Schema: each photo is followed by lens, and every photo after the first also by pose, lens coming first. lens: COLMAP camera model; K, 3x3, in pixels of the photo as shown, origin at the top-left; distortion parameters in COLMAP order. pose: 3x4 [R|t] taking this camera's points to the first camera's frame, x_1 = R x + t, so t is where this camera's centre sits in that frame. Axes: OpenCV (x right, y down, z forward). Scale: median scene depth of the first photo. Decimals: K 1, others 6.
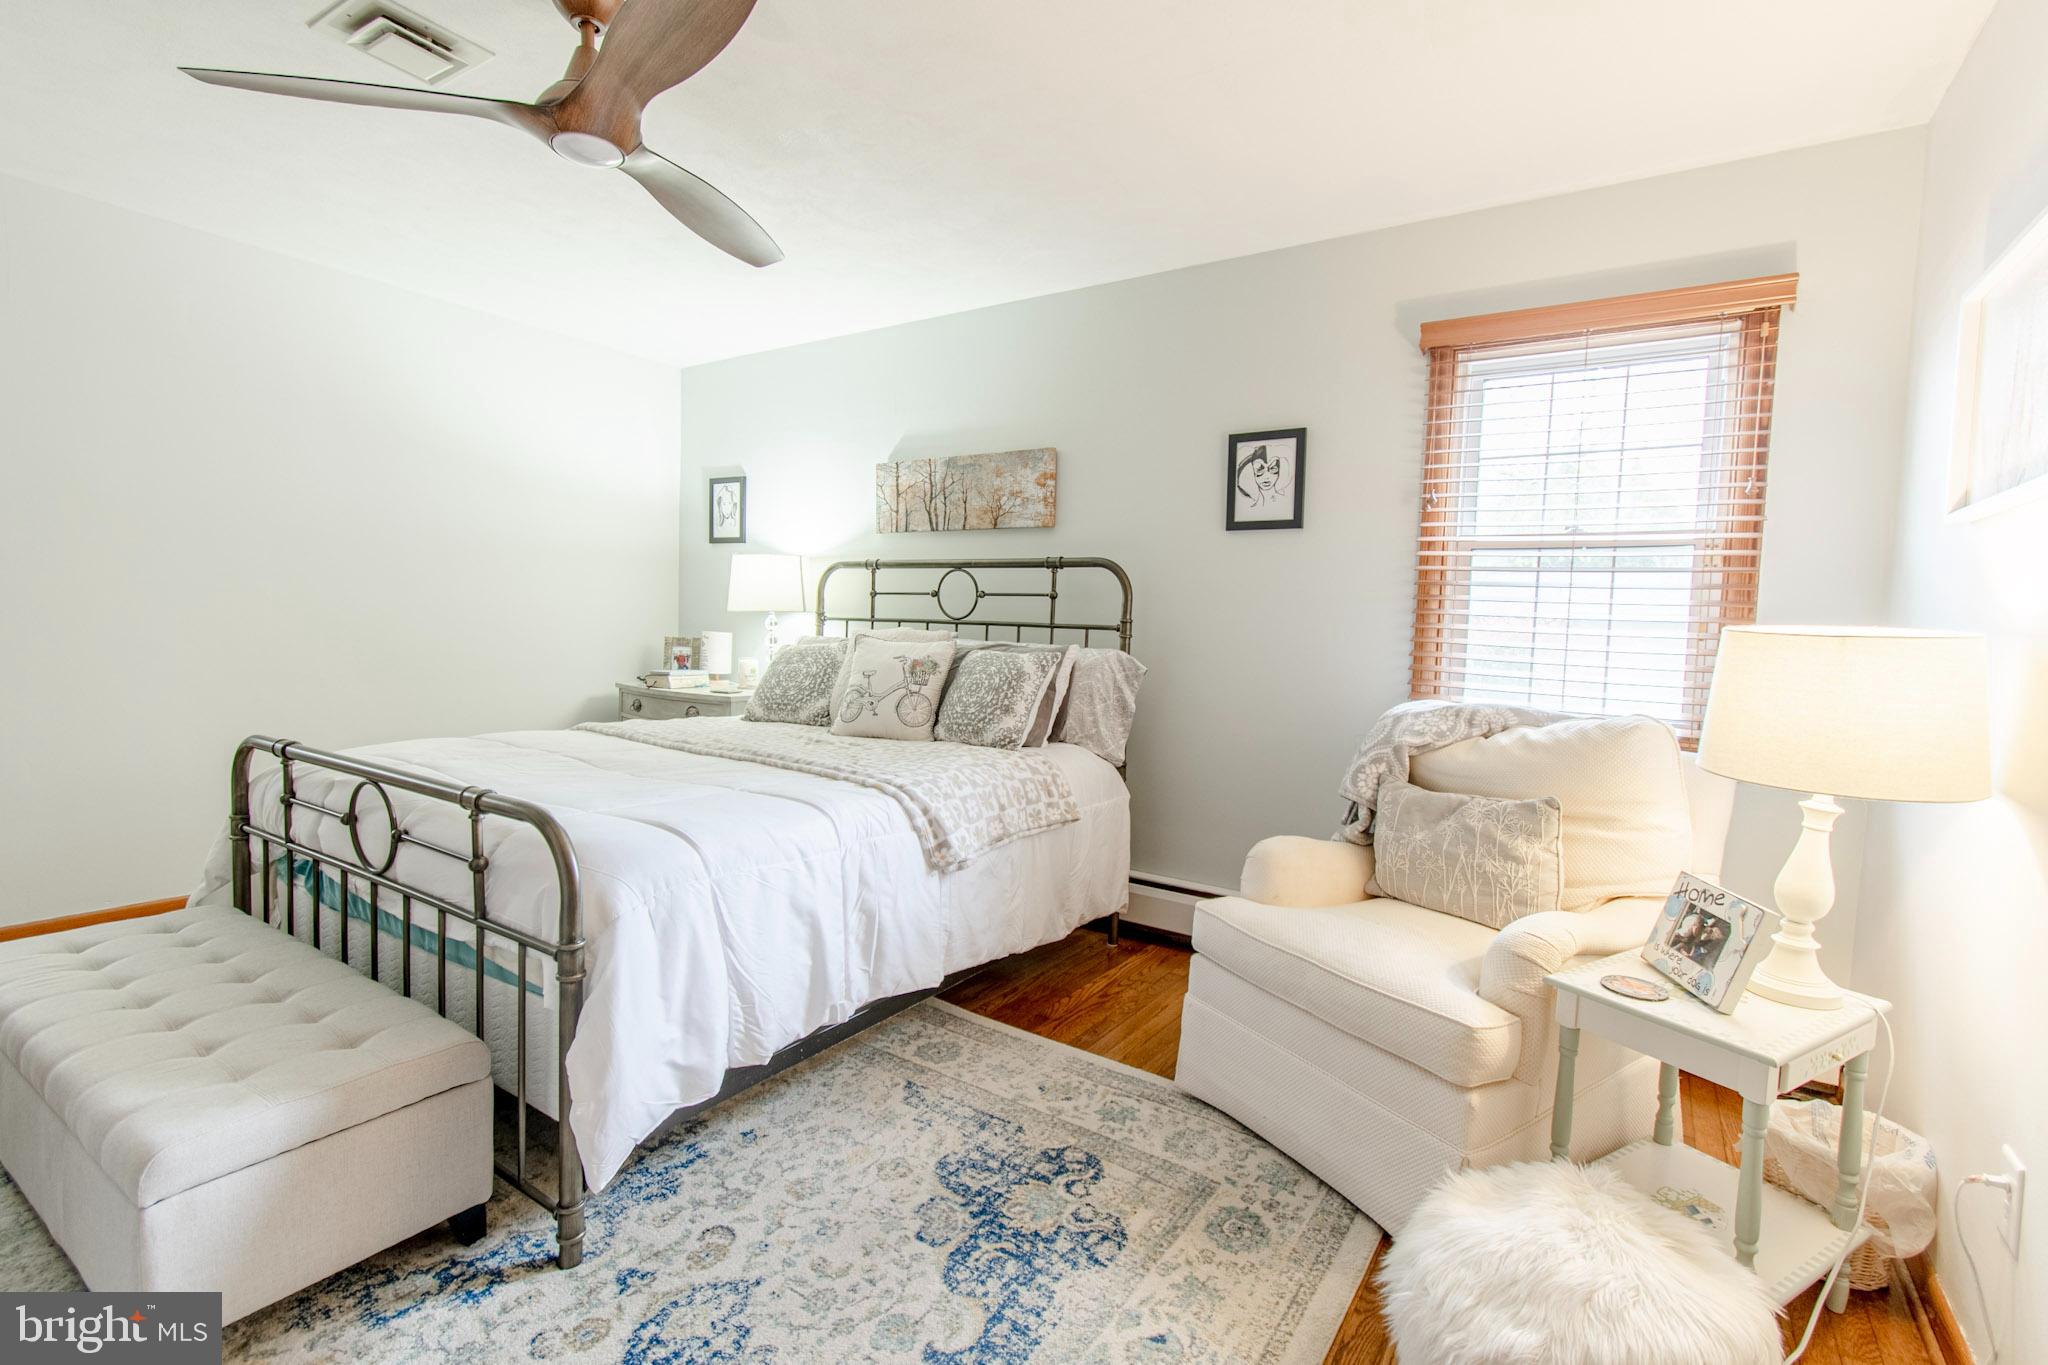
lens RADIAL K [[942.4, 0, 1029.4], [0, 942.4, 674.3], [0, 0, 1]] dist [0.000494, 0.000047]
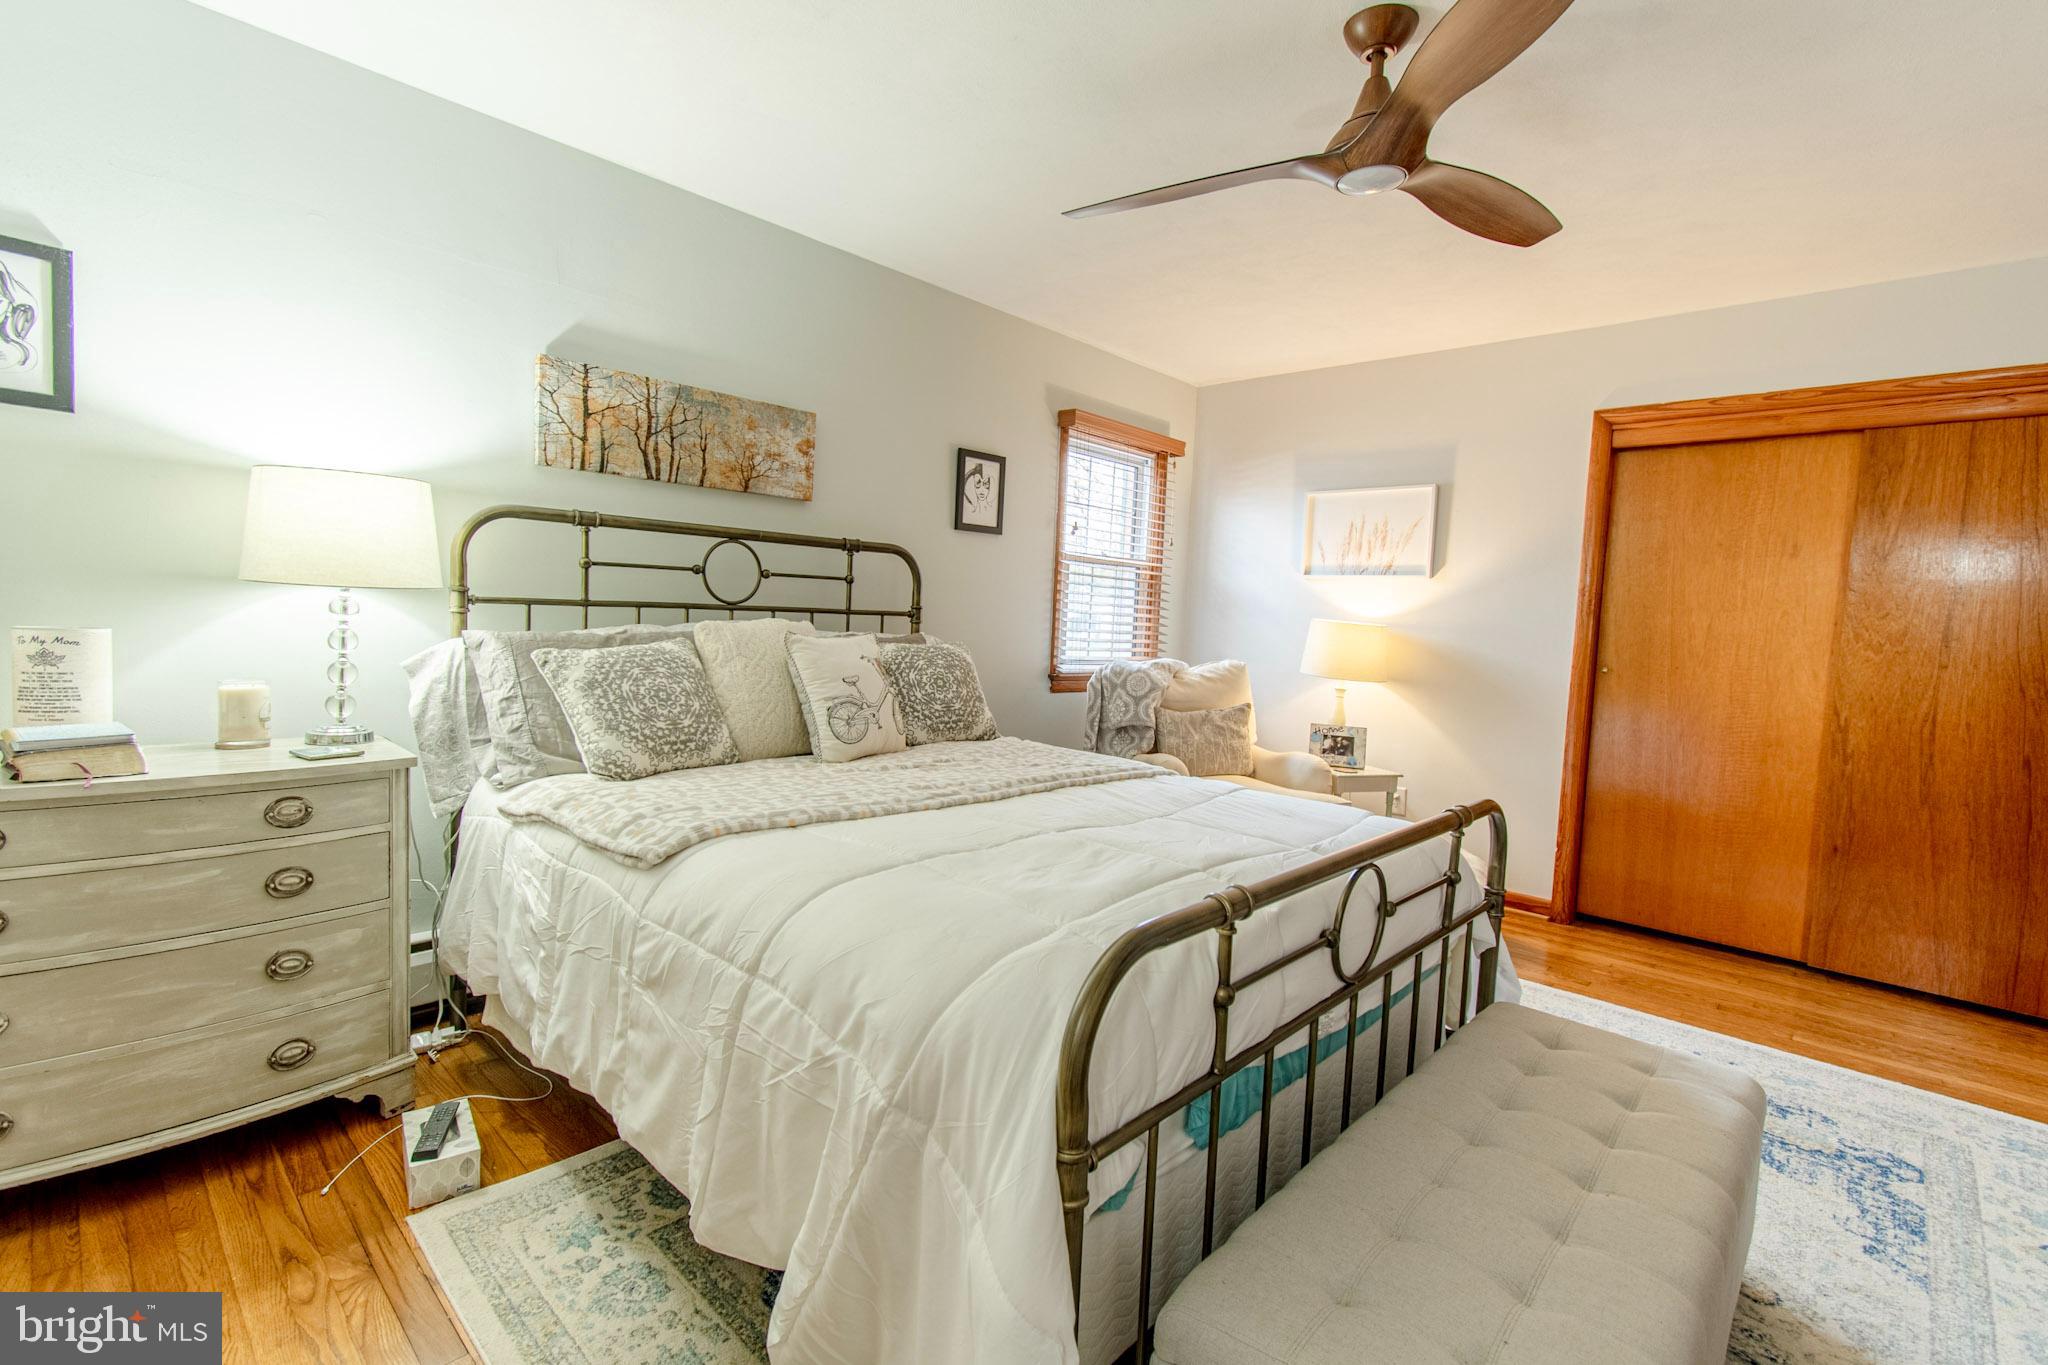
lens RADIAL K [[942.4, 0, 1015.0], [0, 942.4, 683.7], [0, 0, 1]] dist [0.000494, 0.000047]
pose [[0.157812, -0.106303, 0.981731, -0.885176], [0.012029, 0.994322, 0.105733, -0.077506], [-0.987396, -0.004877, 0.158195, 0.681929]]
